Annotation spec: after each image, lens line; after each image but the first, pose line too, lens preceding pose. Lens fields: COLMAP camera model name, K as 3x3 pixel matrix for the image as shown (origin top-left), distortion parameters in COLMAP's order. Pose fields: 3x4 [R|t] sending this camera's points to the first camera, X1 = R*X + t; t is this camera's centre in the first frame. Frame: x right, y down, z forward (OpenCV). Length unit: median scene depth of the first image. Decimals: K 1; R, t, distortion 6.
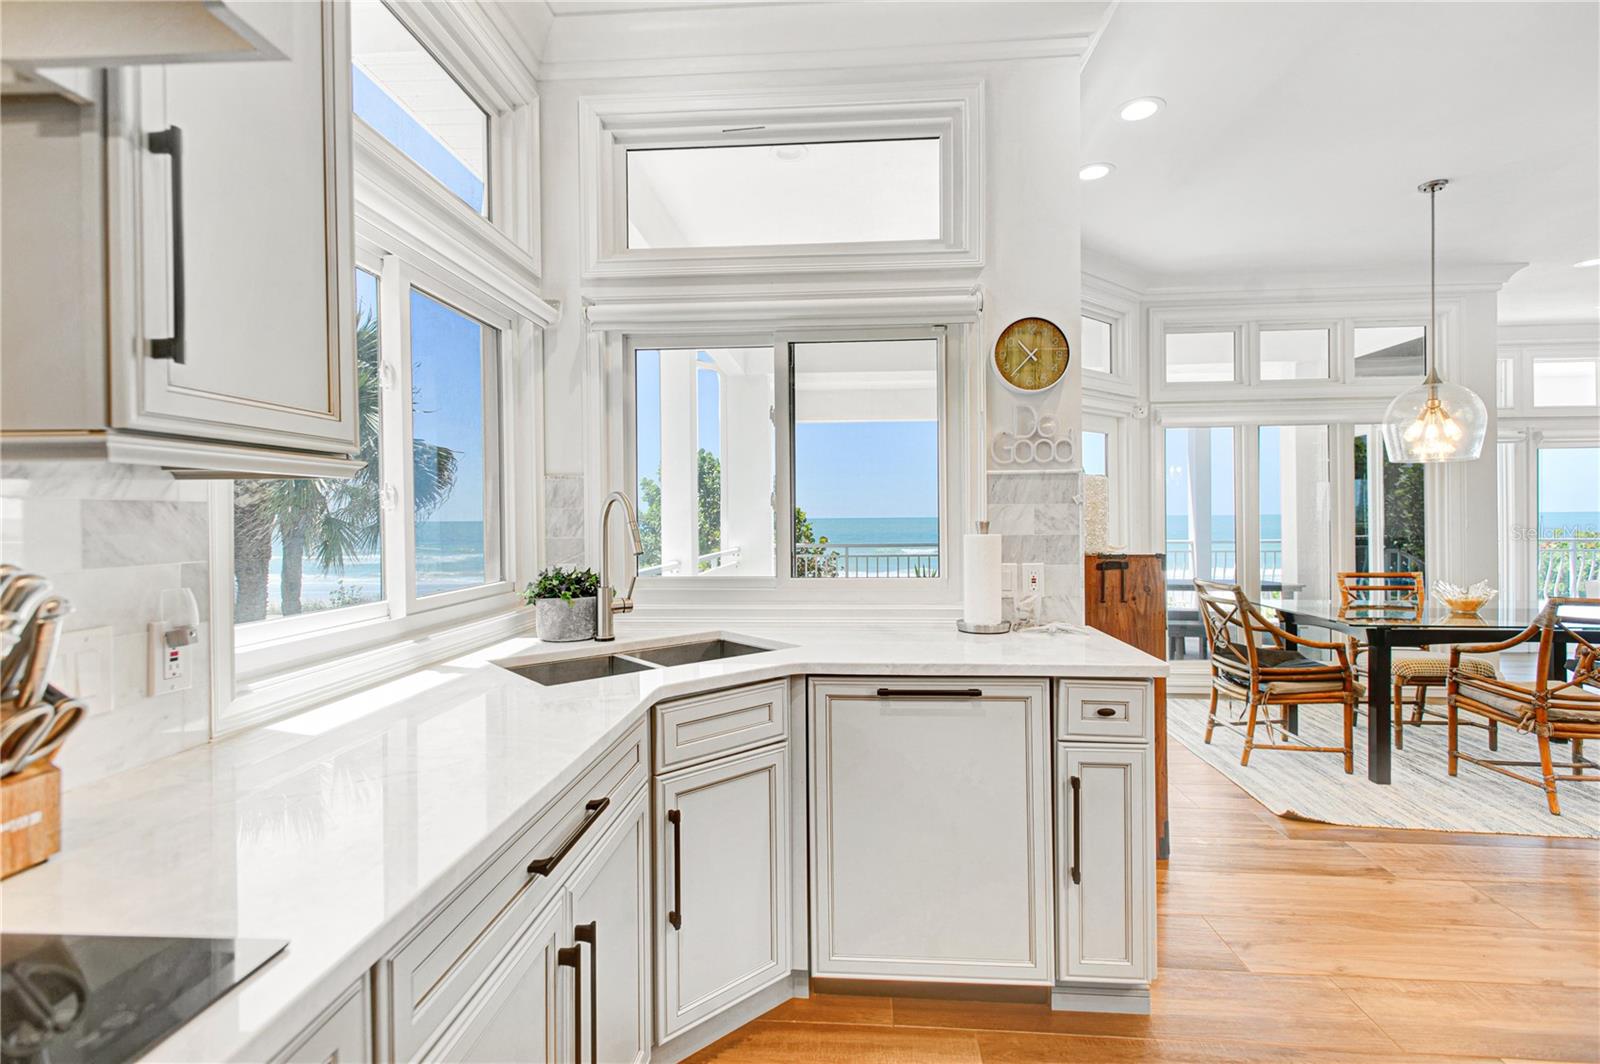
lens RADIAL K [[801.9, 0, 784.5], [0, 801.9, 525.6], [0, 0, 1]] dist [0.023481, -0.005281]
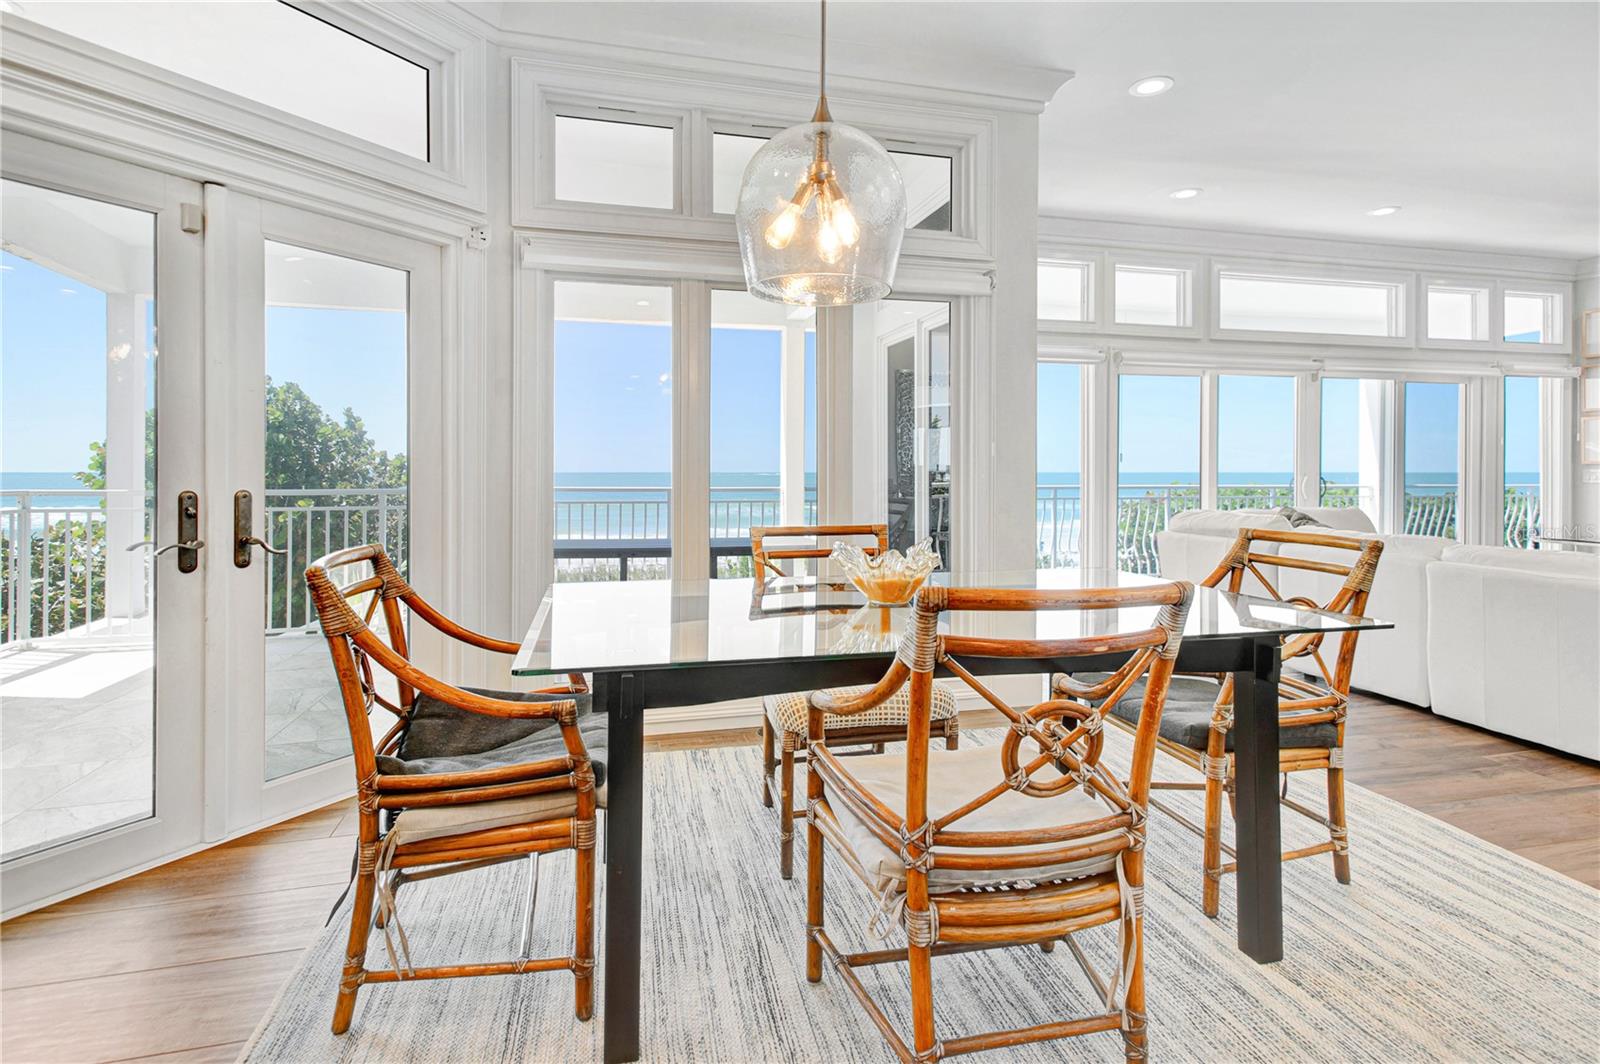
lens RADIAL K [[801.9, 0, 795.3], [0, 801.9, 486.3], [0, 0, 1]] dist [0.023481, -0.005281]
pose [[0.954698, 0.002706, 0.297564, 0.661826], [-0.004326, 0.999979, 0.004786, 0.033514], [-0.297545, -0.005856, 0.954690, 0.567177]]
